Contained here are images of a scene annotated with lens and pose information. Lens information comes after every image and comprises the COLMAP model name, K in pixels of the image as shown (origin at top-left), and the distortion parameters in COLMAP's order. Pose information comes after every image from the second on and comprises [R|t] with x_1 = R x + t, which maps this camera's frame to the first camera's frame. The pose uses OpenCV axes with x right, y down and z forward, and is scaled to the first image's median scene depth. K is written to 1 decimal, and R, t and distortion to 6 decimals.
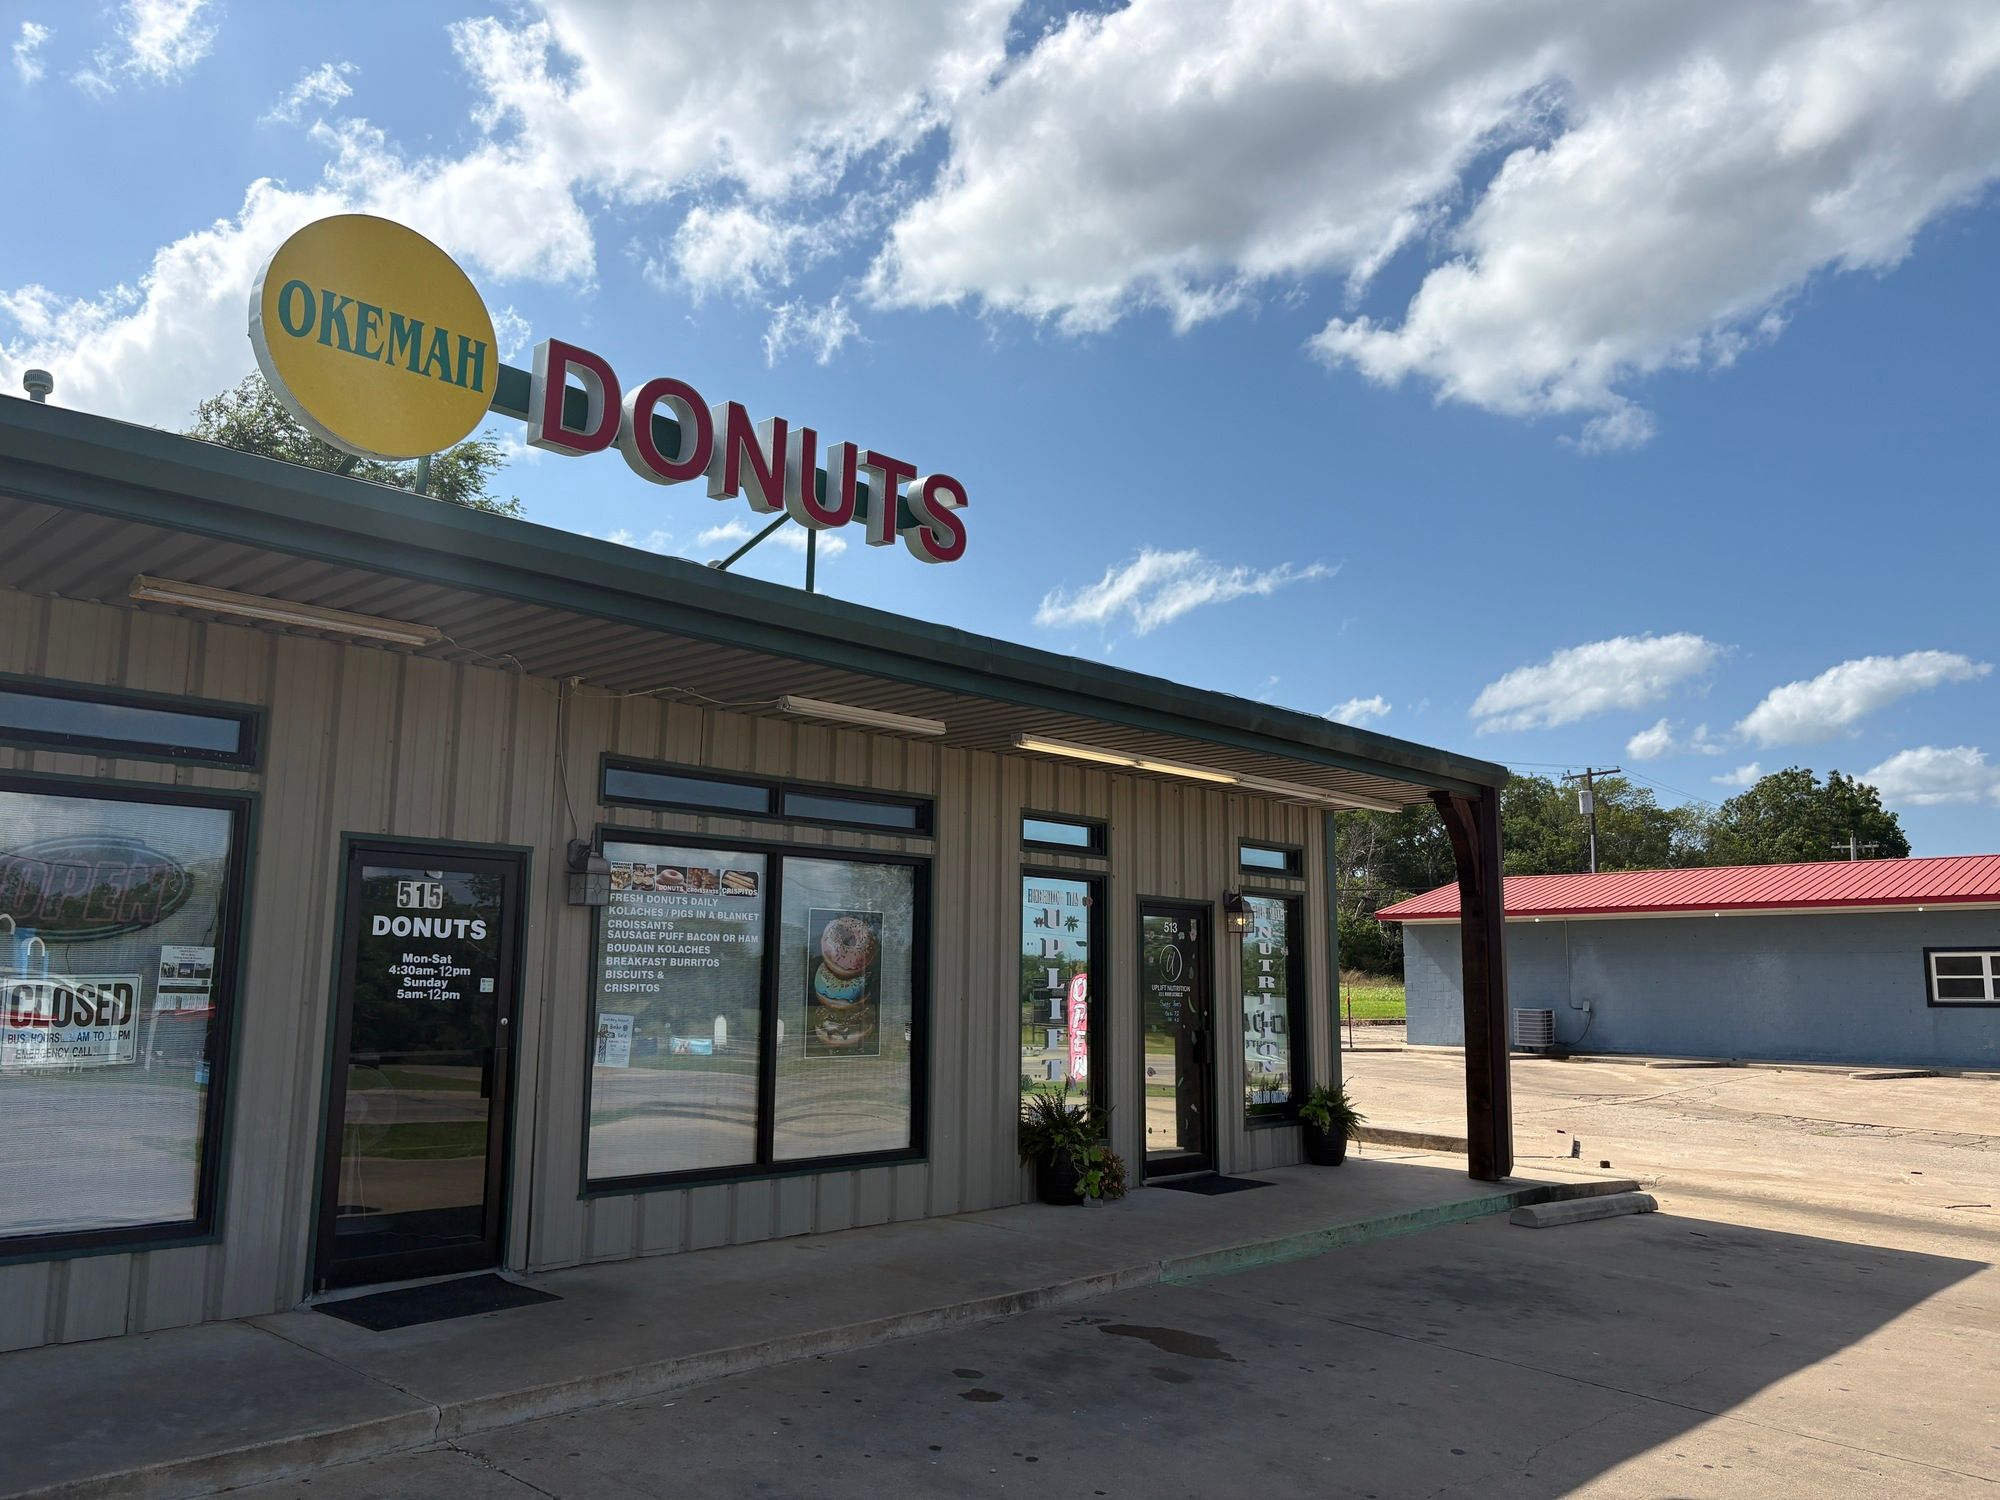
lens RADIAL K [[1511.9, 0, 1000.0], [0, 1511.9, 750.0], [0, 0, 1]] dist [0.091941, -0.144110]
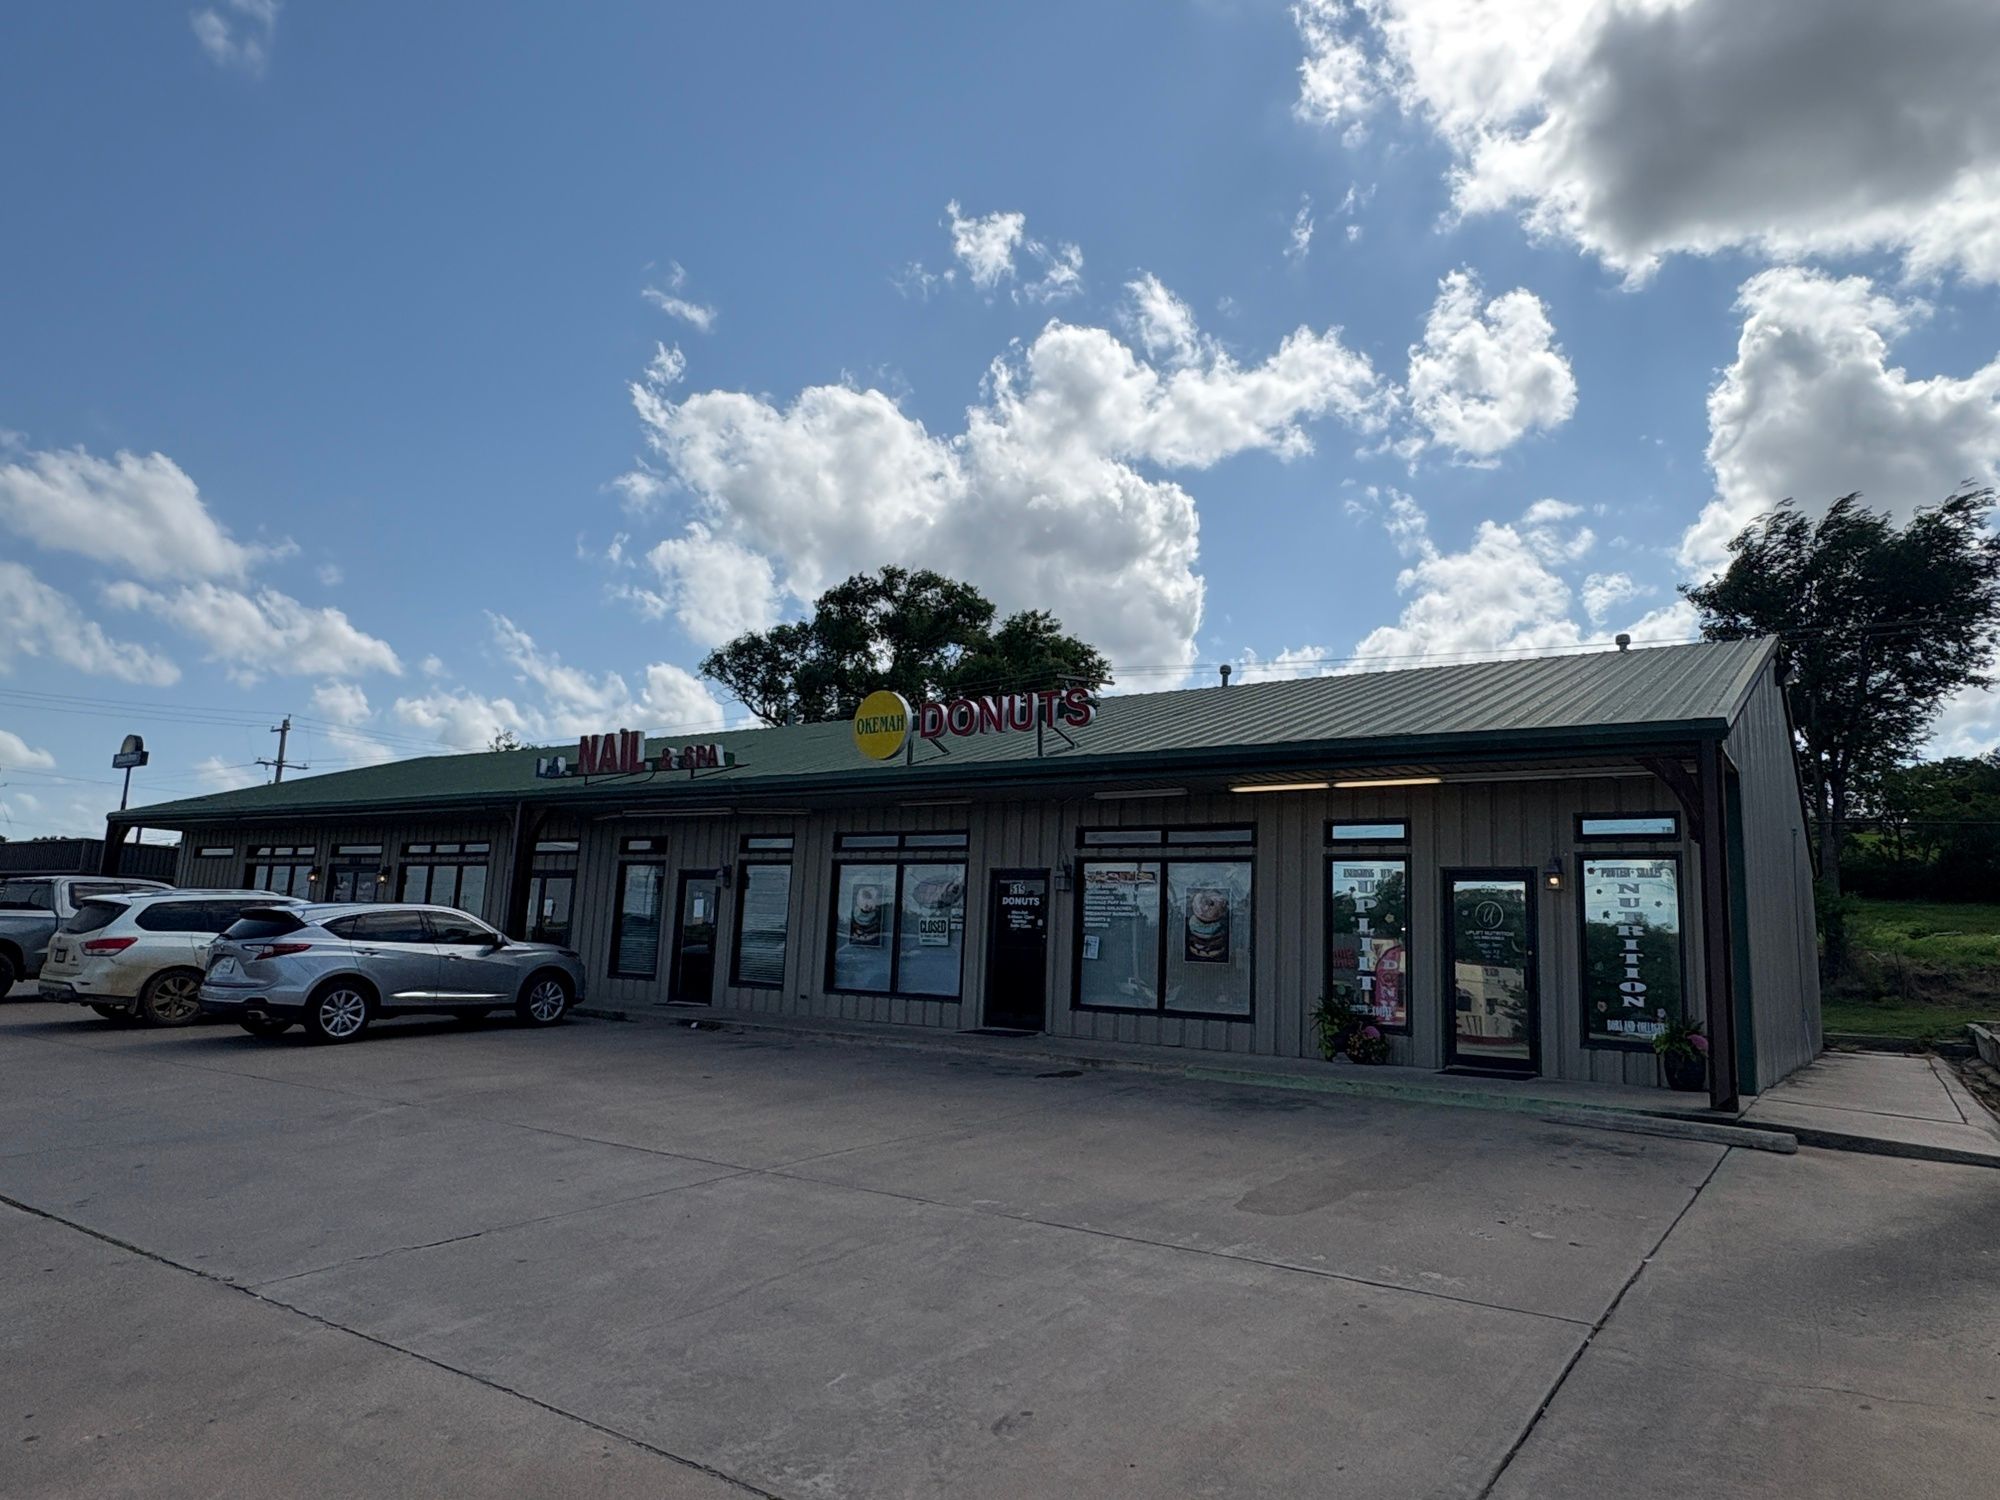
lens RADIAL K [[1323.6, 0, 1000.0], [0, 1323.6, 750.0], [0, 0, 1]] dist [0.004159, -0.000809]
pose [[0.138574, -0.146548, -0.979449, 1.920014], [0.119578, 0.984231, -0.130346, 0.151713], [0.983106, -0.099058, 0.153913, 0.621941]]
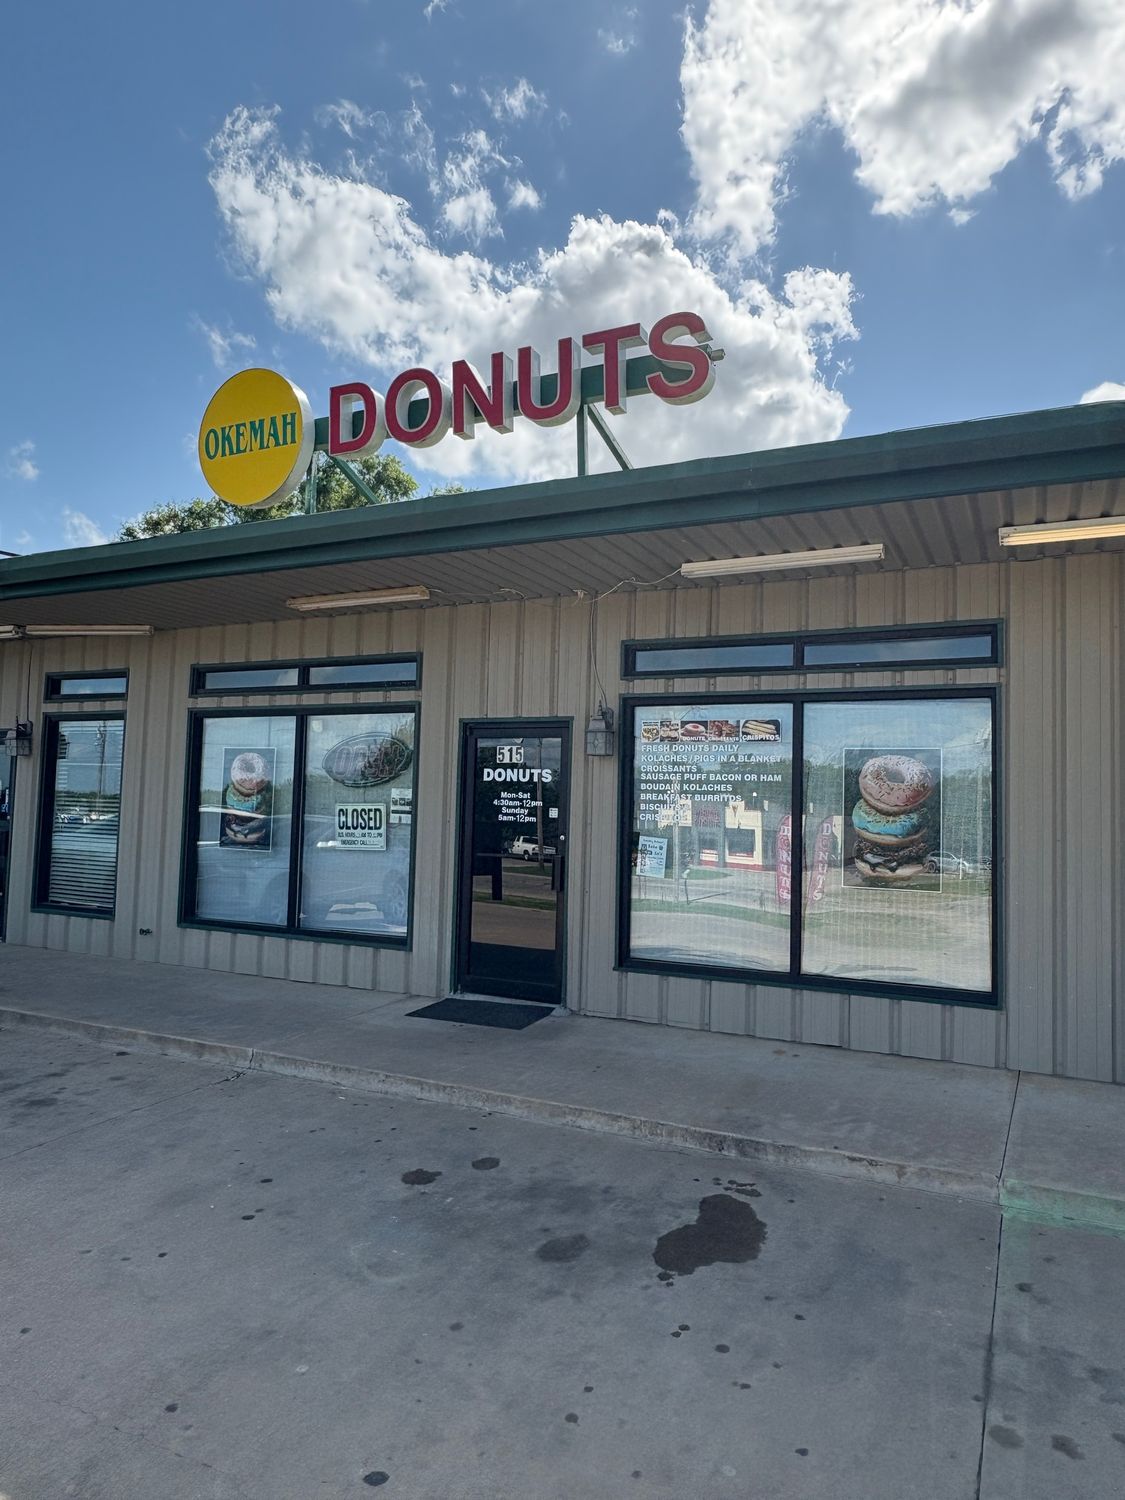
lens RADIAL K [[992.7, 0, 573.0], [0, 992.7, 755.5], [0, 0, 1]] dist [0.004159, -0.000809]
pose [[0.300473, -0.045893, -0.952685, 0.586484], [0.130301, 0.991452, -0.006664, 0.109112], [0.944848, -0.122134, 0.303885, 0.742100]]
